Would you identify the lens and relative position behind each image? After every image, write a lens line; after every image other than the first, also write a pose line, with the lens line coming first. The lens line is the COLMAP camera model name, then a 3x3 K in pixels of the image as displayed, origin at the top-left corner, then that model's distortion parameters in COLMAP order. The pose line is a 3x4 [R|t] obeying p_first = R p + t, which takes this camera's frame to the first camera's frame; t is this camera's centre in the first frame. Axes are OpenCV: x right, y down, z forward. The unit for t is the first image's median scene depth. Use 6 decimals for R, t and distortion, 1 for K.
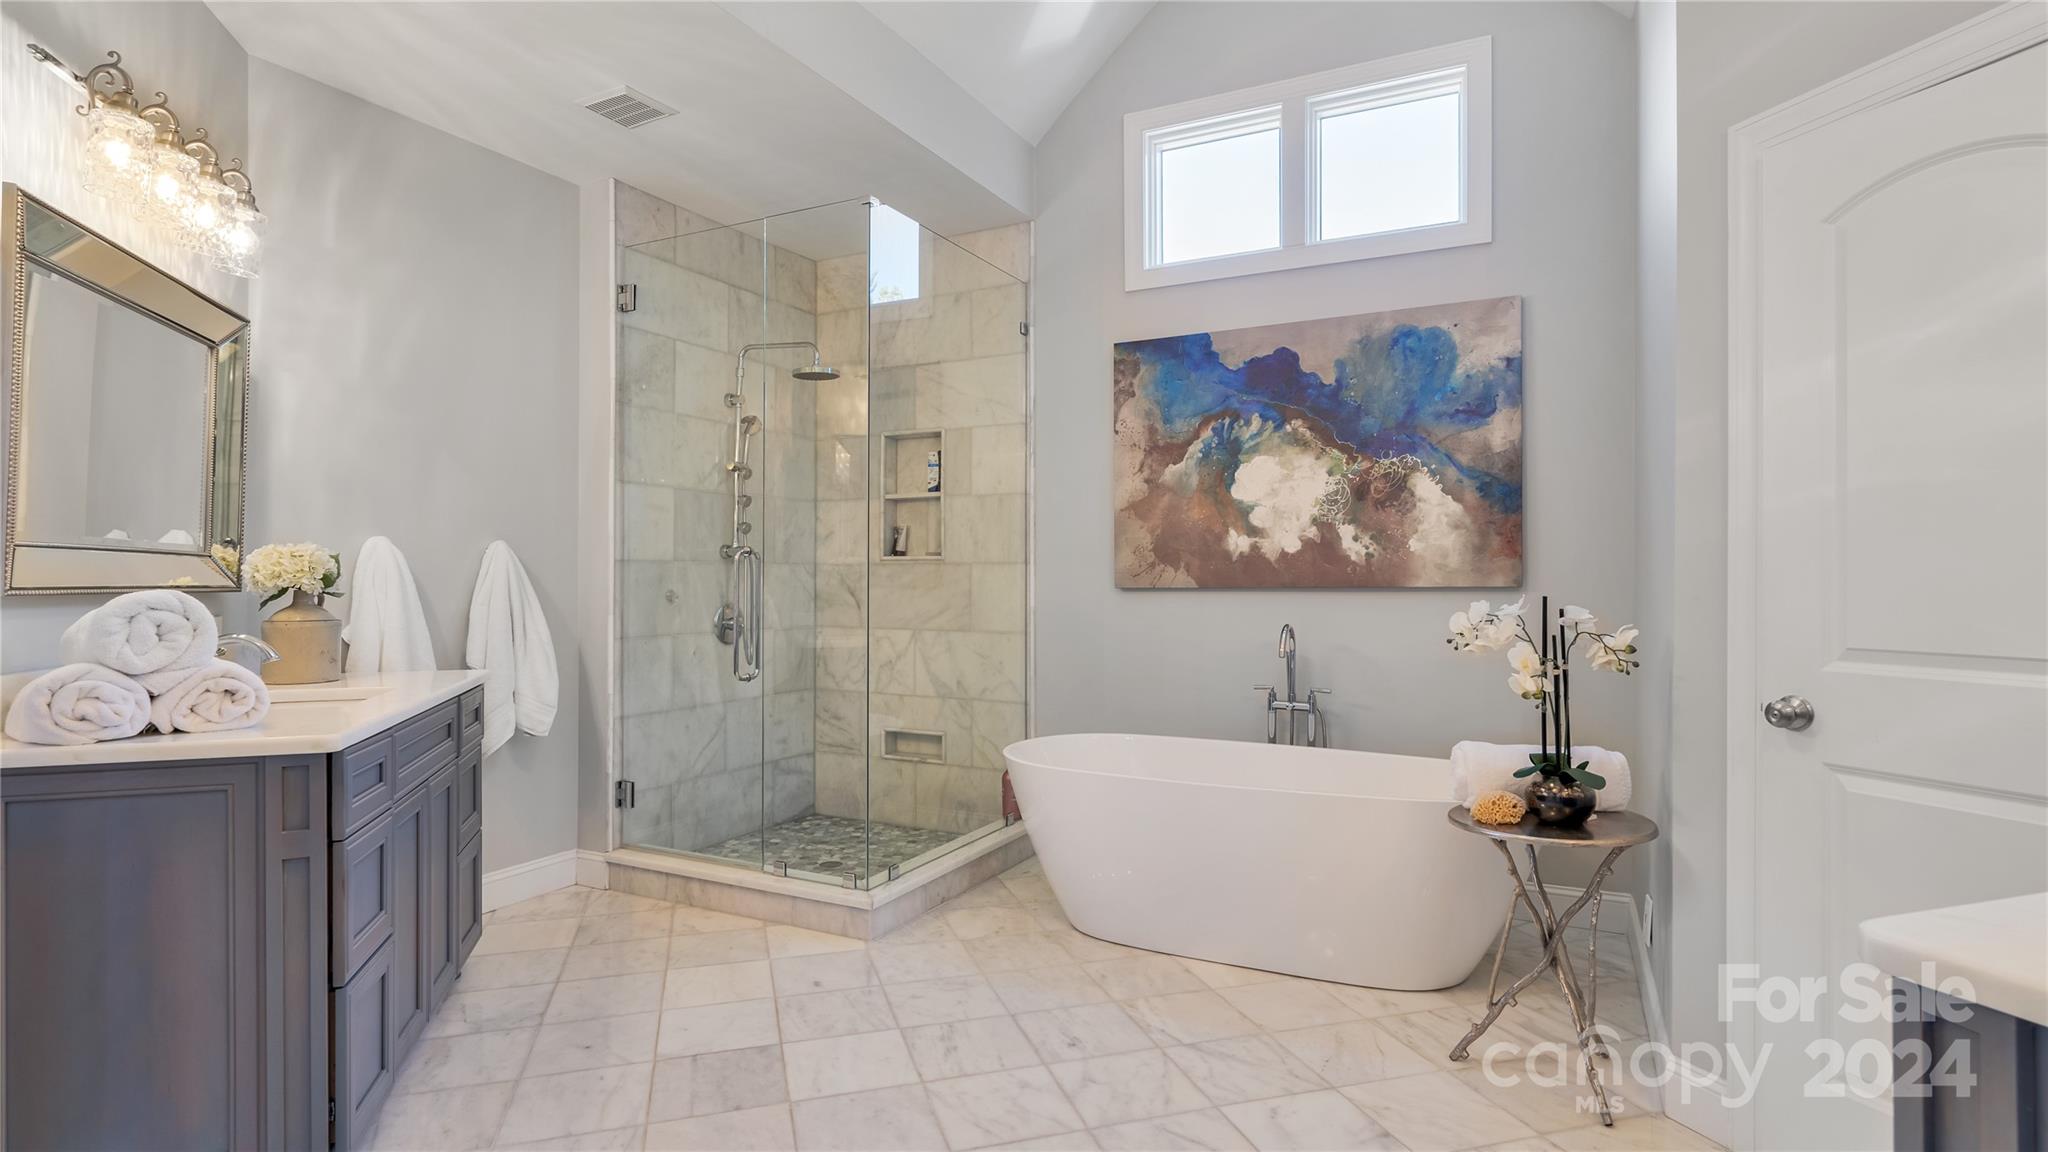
lens RADIAL K [[1019.7, 0, 1016.6], [0, 1019.7, 576.3], [0, 0, 1]] dist [0.005845, -0.000853]
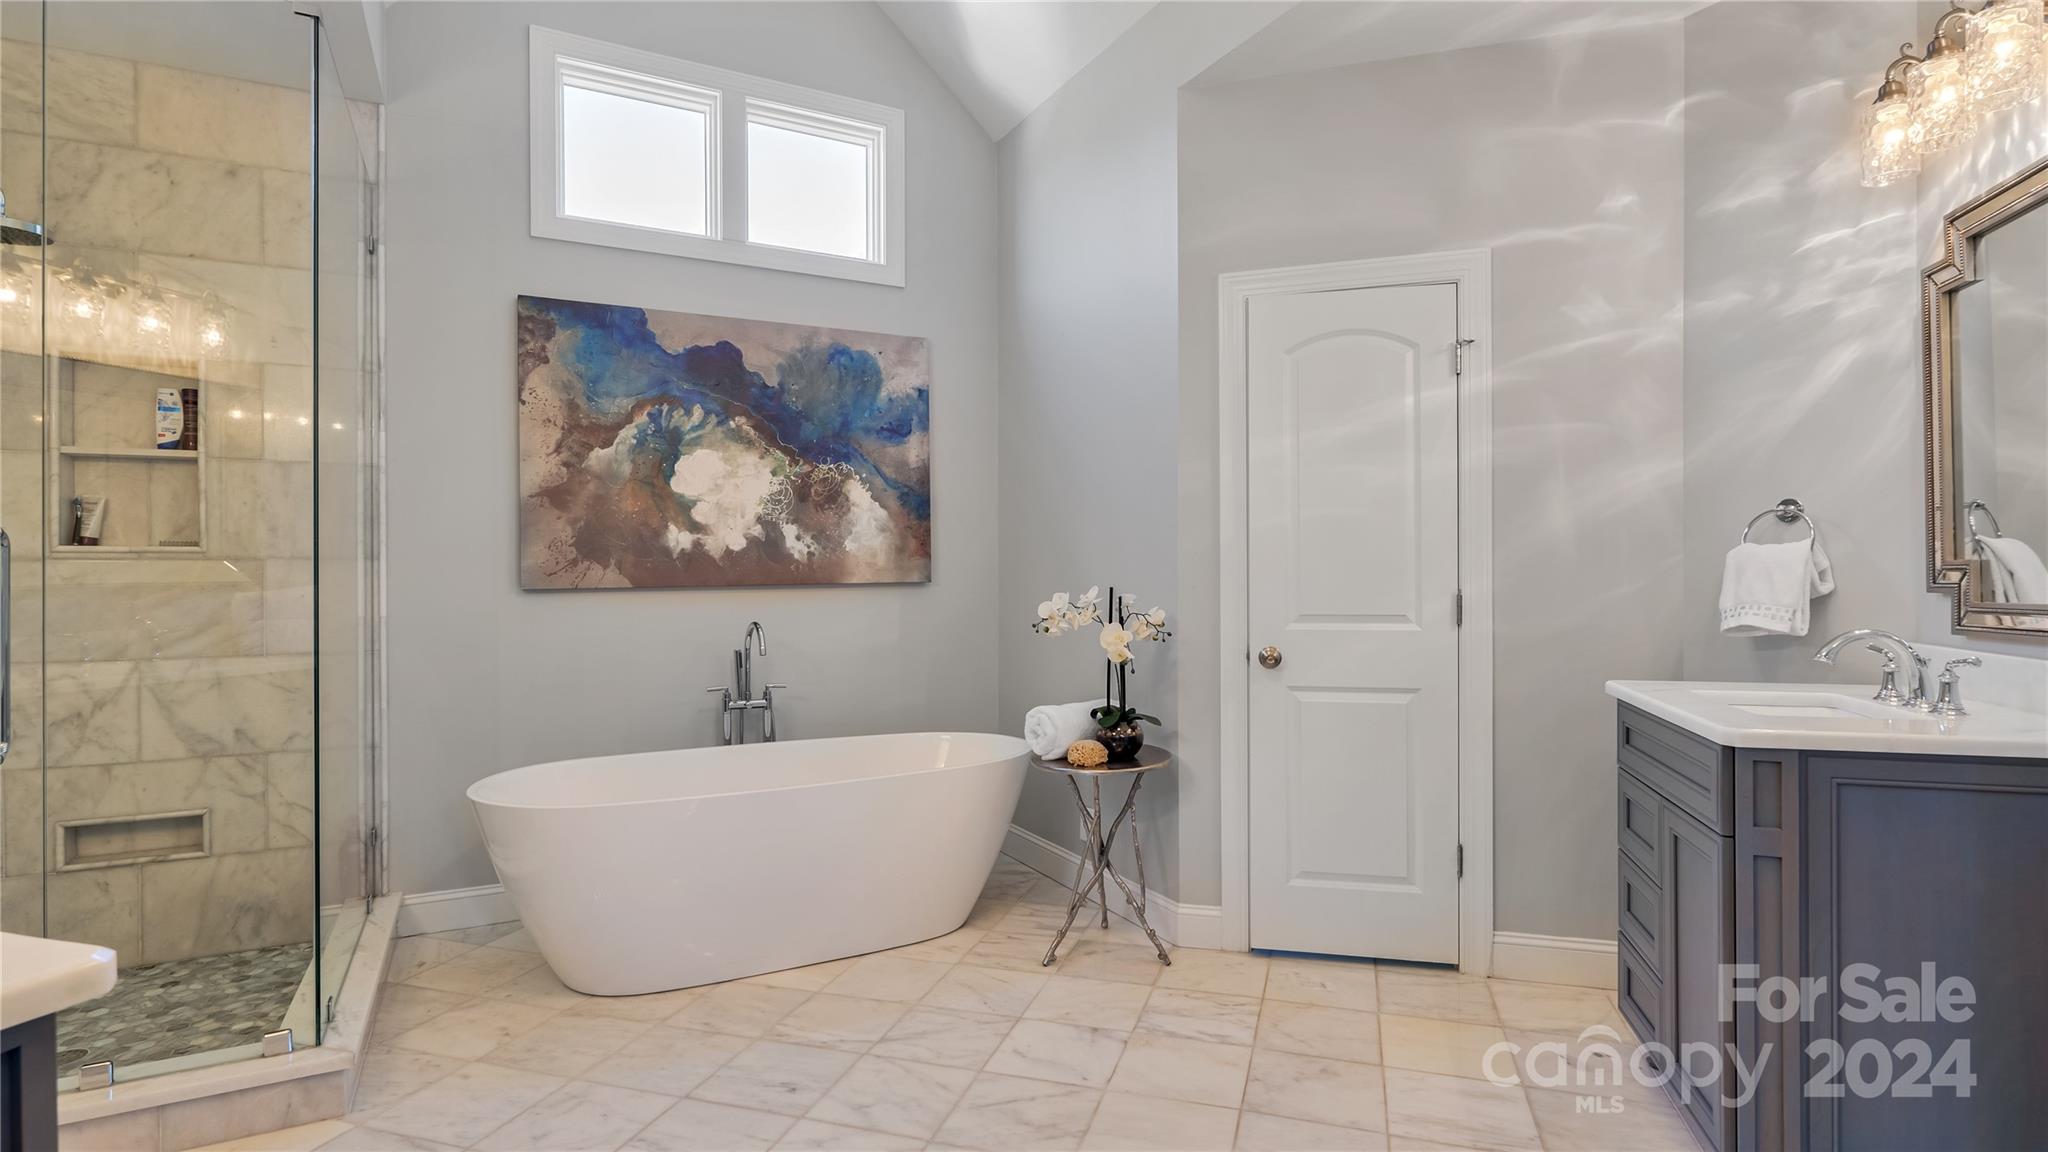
lens RADIAL K [[1019.7, 0, 1011.3], [0, 1019.7, 572.7], [0, 0, 1]] dist [0.005845, -0.000853]
pose [[0.571001, -0.003109, 0.820944, -0.794020], [0.005532, 0.999985, -0.000061, 0.000203], [-0.820931, 0.004577, 0.571009, 0.437432]]
